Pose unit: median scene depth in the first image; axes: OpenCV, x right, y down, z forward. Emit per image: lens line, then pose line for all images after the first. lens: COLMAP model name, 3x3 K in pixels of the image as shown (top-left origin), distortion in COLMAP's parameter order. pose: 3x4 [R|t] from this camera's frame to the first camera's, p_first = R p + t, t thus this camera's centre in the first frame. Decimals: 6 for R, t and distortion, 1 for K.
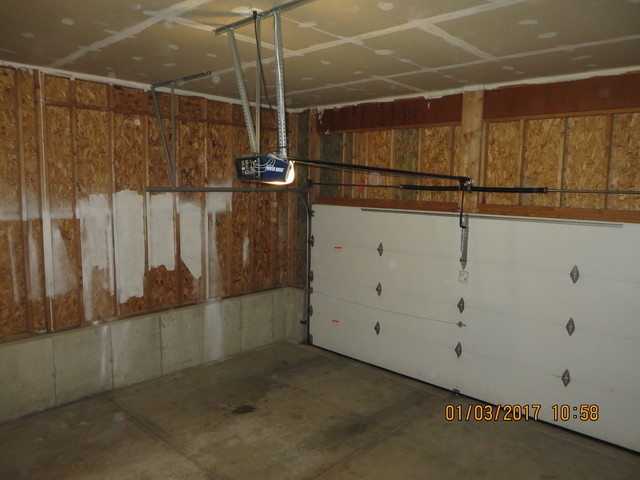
lens RADIAL K [[477.2, 0, 320.0], [0, 477.2, 240.0], [0, 0, 1]] dist [-0.004930, -0.001660]
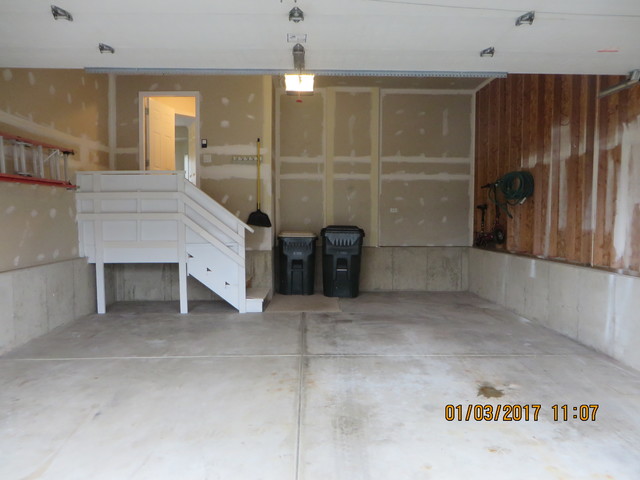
lens RADIAL K [[477.2, 0, 320.0], [0, 477.2, 240.0], [0, 0, 1]] dist [-0.004930, -0.001660]
pose [[-0.710548, 0.018174, -0.703414, 0.502089], [-0.093666, 0.988327, 0.120151, 0.075026], [0.697387, 0.151259, -0.700552, 1.276331]]
